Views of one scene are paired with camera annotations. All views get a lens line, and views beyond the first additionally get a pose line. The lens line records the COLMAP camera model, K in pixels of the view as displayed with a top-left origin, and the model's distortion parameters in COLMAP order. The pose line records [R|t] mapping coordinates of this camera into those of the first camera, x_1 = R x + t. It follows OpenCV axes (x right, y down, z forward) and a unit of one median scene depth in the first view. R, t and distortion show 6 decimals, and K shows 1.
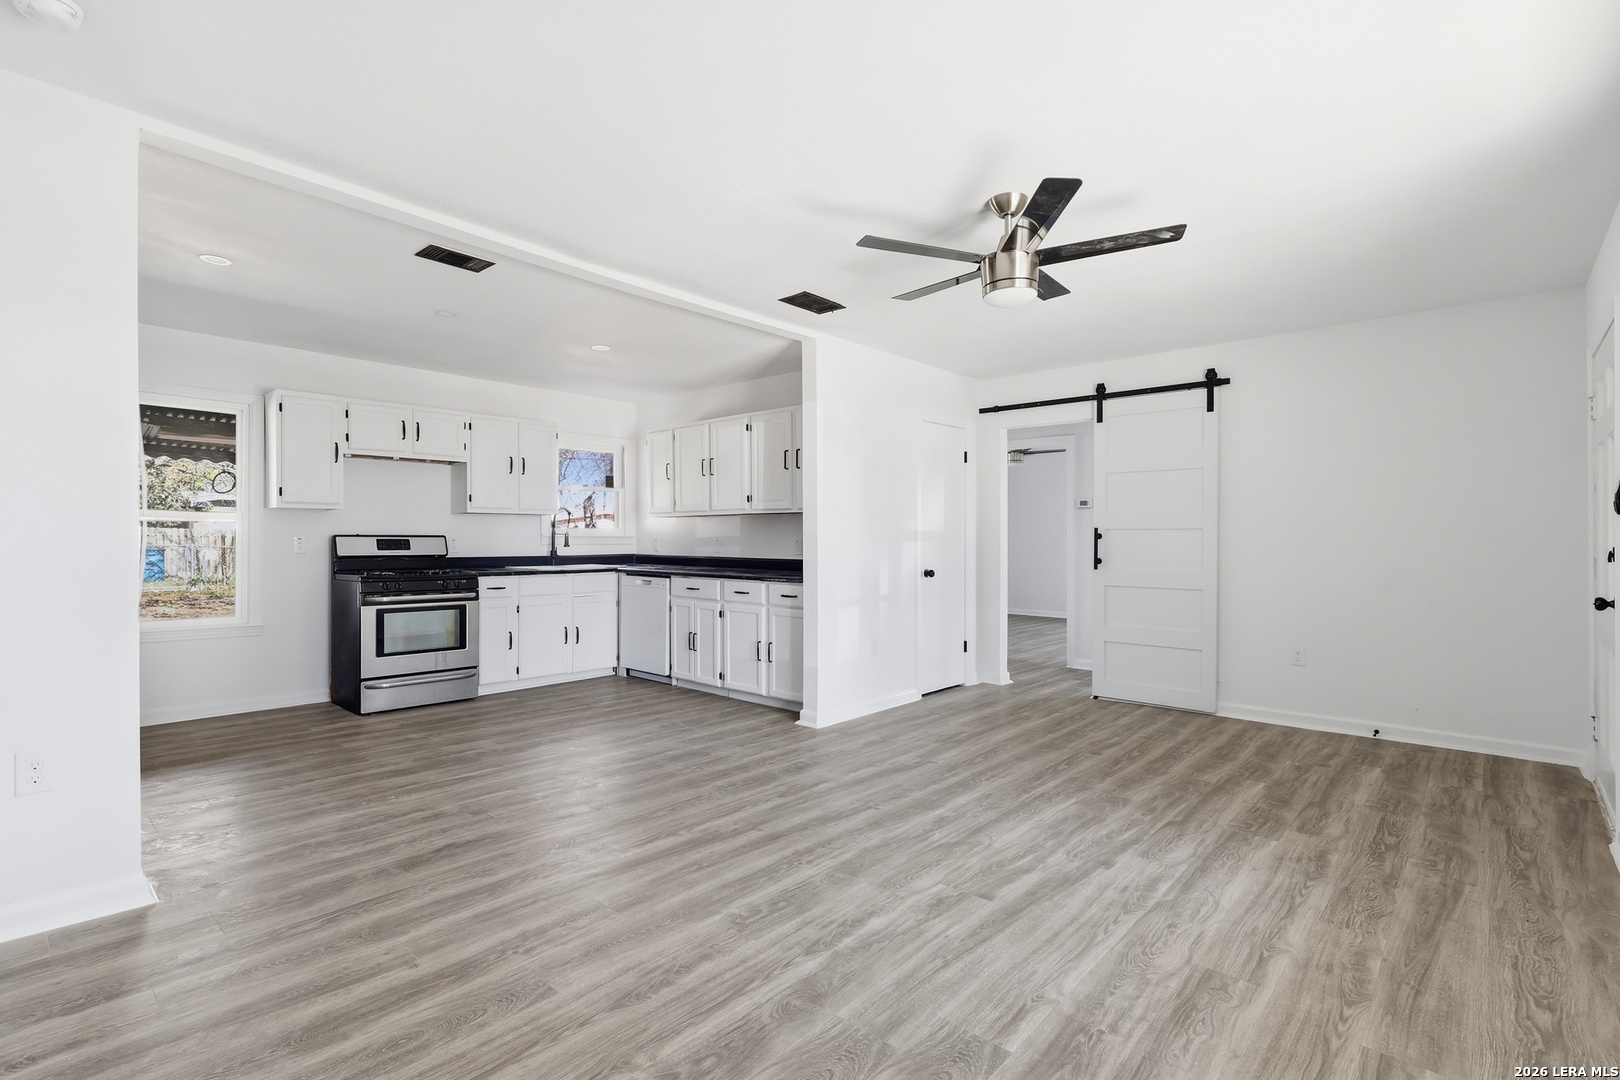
lens RADIAL K [[751.7, 0, 813.9], [0, 751.7, 546.7], [0, 0, 1]] dist [-0.000555, -0.000038]
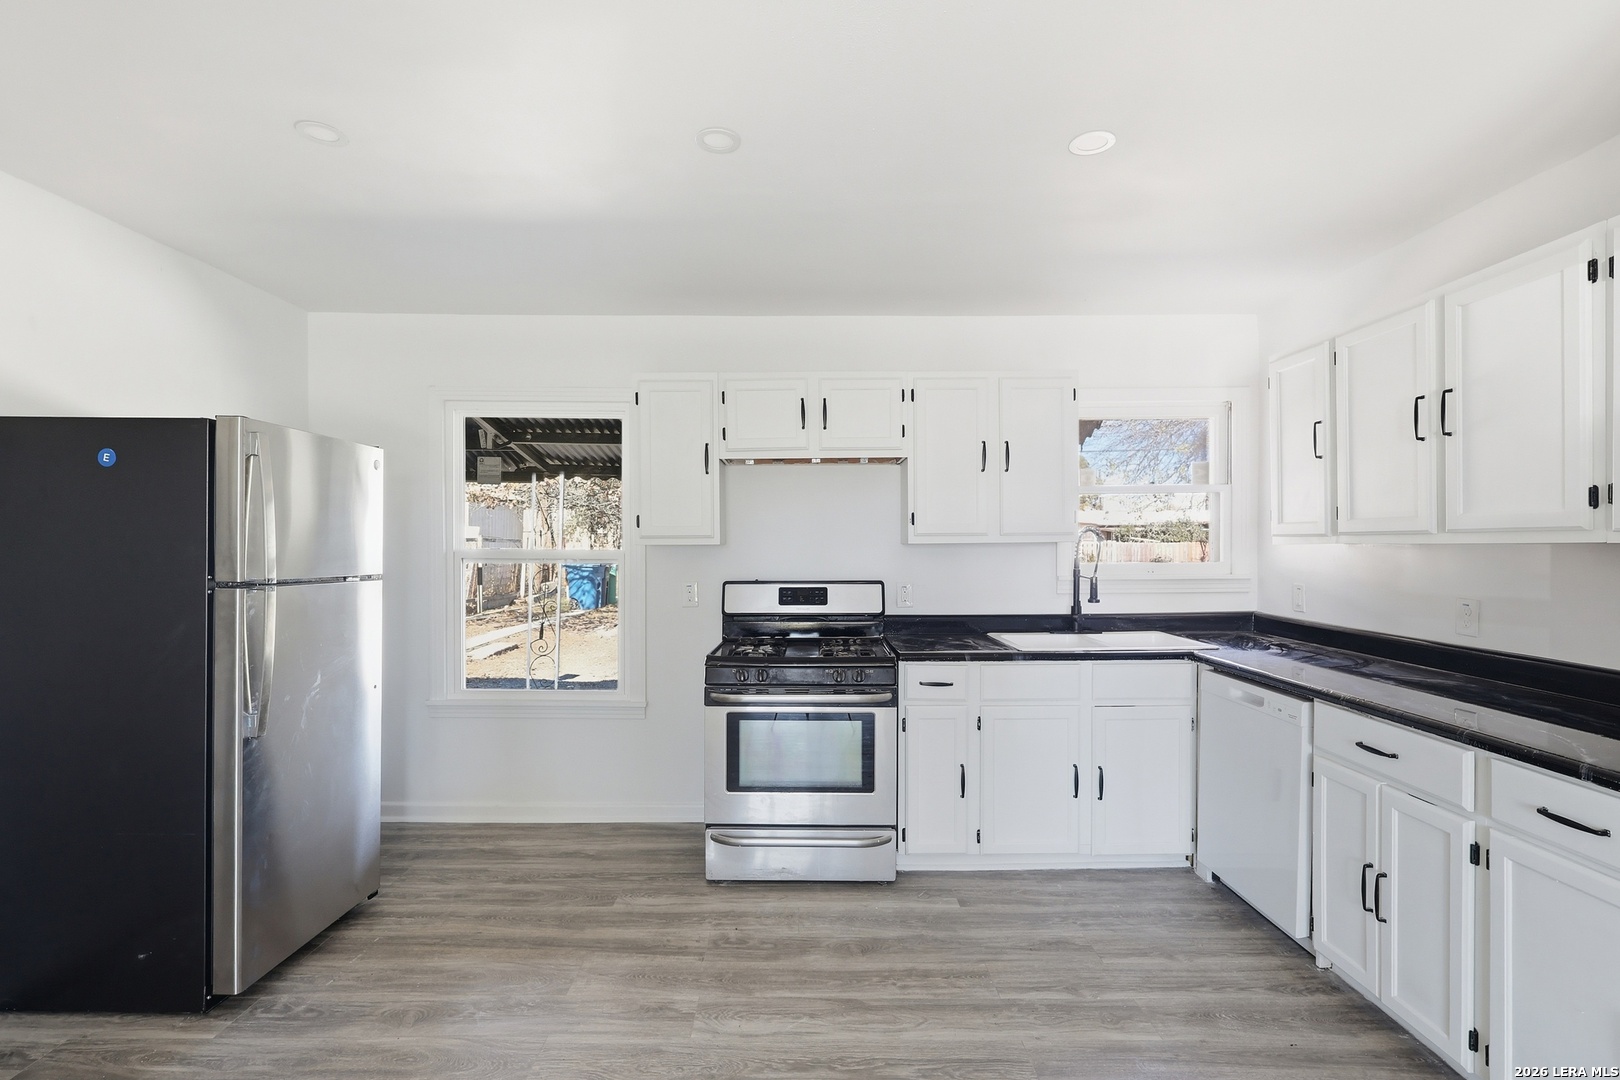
lens RADIAL K [[777.7, 0, 804.3], [0, 777.7, 554.9], [0, 0, 1]] dist [-0.000261, -0.000178]
pose [[0.673225, 0.007283, -0.739402, -0.072369], [-0.000960, 0.999959, 0.008975, -0.044091], [0.739437, -0.005332, 0.673205, 0.562612]]
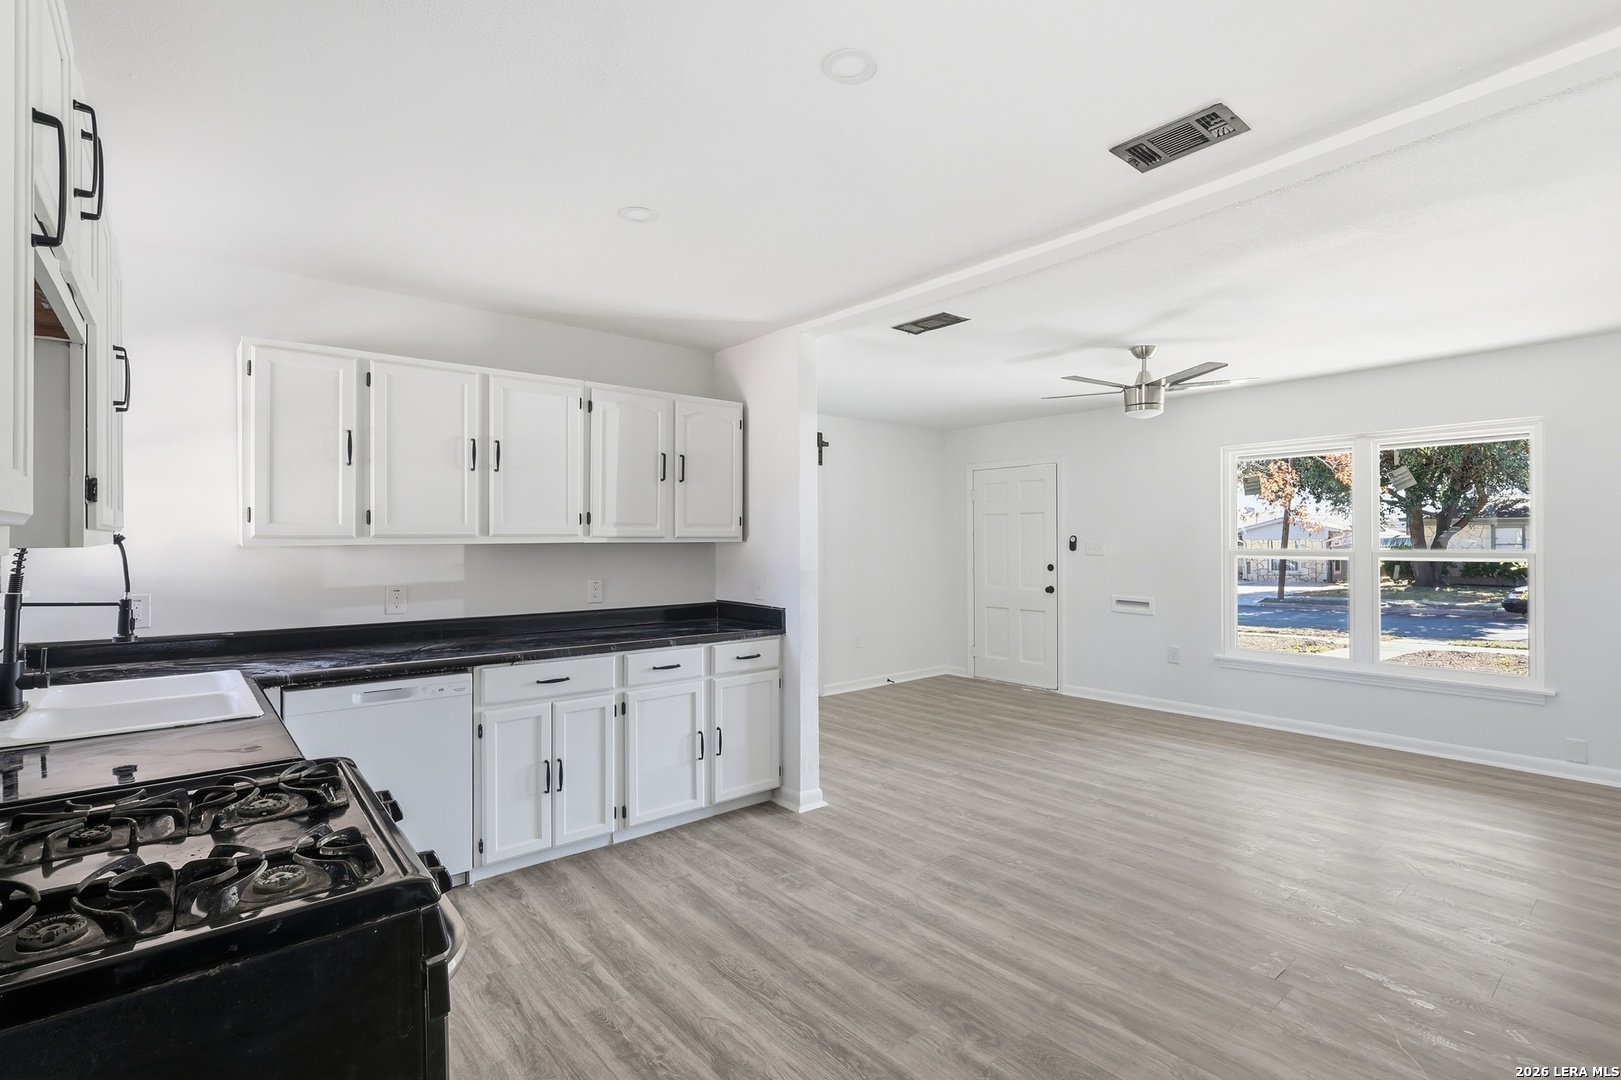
lens RADIAL K [[748.6, 0, 803.5], [0, 748.6, 533.3], [0, 0, 1]] dist [-0.000508, -0.000001]
pose [[0.148000, 0.003955, 0.988979, -0.708104], [0.010997, 0.999924, -0.005644, -0.049096], [-0.988926, 0.011711, 0.147945, 0.768192]]
